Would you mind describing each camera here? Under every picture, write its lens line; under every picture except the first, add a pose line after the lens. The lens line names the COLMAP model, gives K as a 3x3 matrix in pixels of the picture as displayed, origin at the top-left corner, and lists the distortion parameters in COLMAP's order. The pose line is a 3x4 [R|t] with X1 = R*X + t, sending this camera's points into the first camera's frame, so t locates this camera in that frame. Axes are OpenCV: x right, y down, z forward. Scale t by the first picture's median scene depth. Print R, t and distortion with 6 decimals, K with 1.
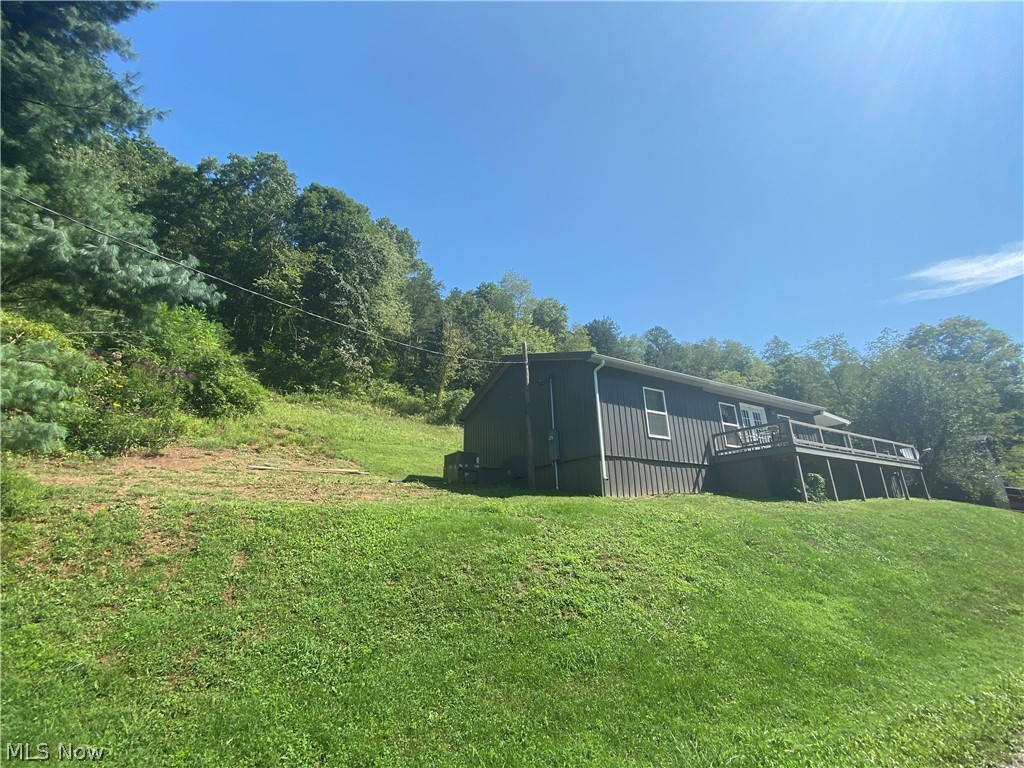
lens RADIAL K [[418.0, 0, 510.2], [0, 418.0, 385.0], [0, 0, 1]] dist [-0.002850, -0.000821]
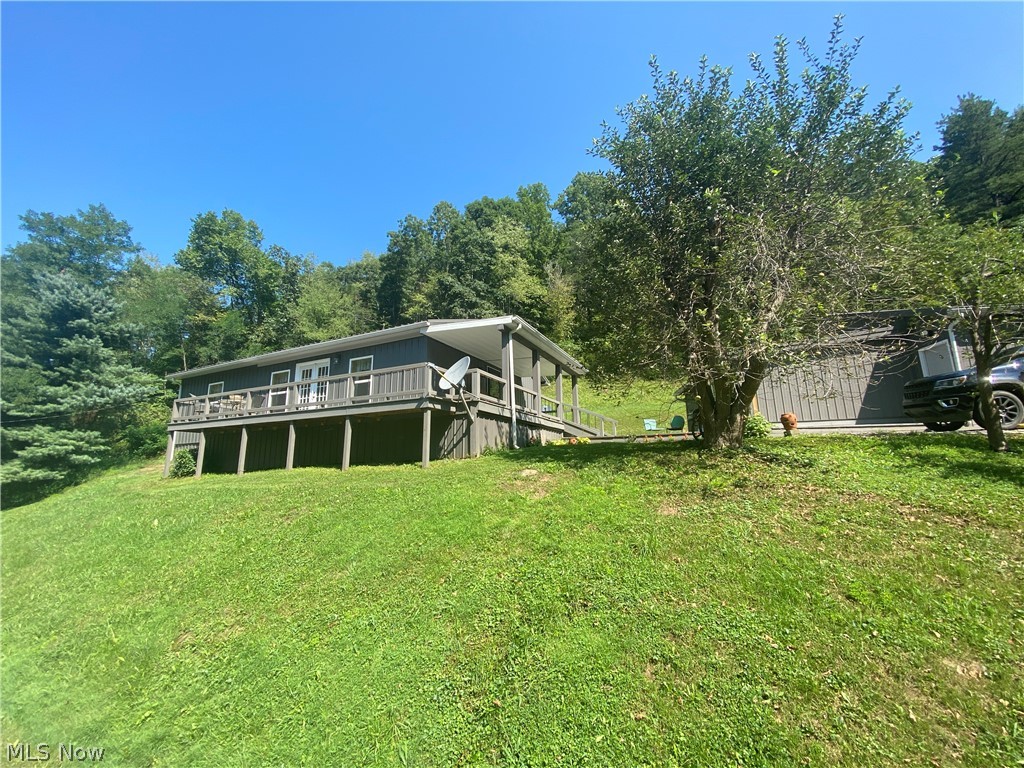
lens RADIAL K [[418.0, 0, 517.8], [0, 418.0, 382.8], [0, 0, 1]] dist [-0.002850, -0.000821]
pose [[0.568752, -0.166058, -0.805572, 1.802664], [0.265965, 0.963921, -0.010922, 0.255919], [0.778321, -0.208042, 0.592398, 0.967972]]
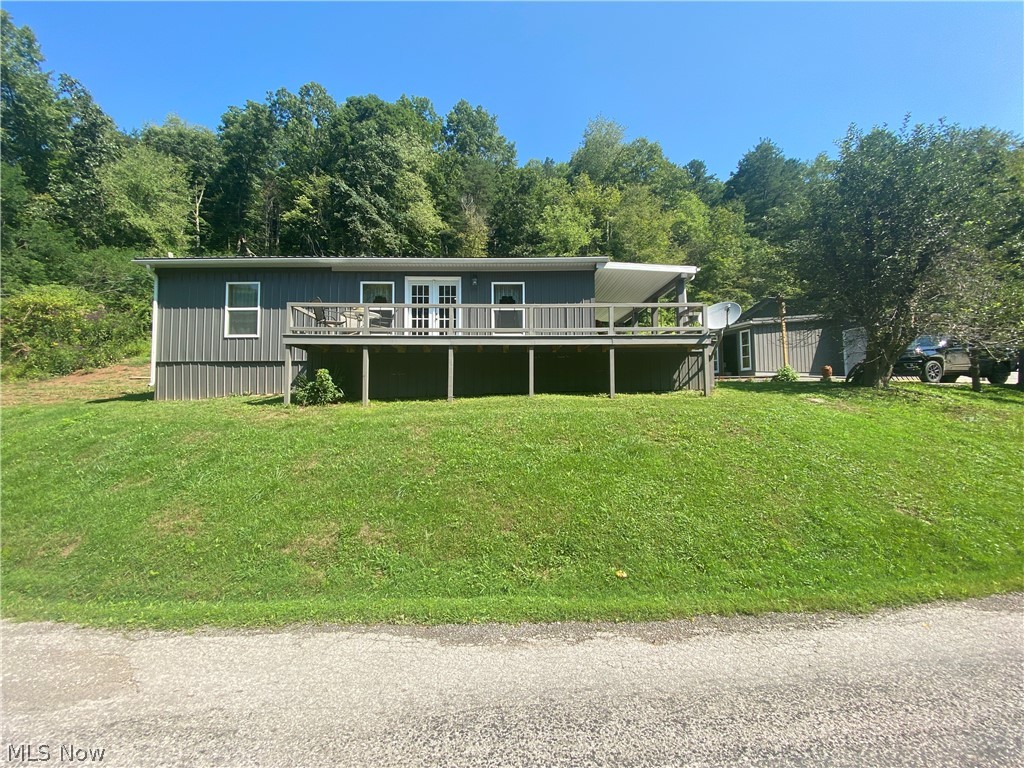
lens RADIAL K [[418.0, 0, 516.6], [0, 418.0, 379.6], [0, 0, 1]] dist [-0.002850, -0.000821]
pose [[0.875658, -0.027613, -0.482142, 1.281134], [0.148260, 0.965524, 0.213970, 0.105985], [0.459611, -0.258847, 0.849562, 0.453102]]
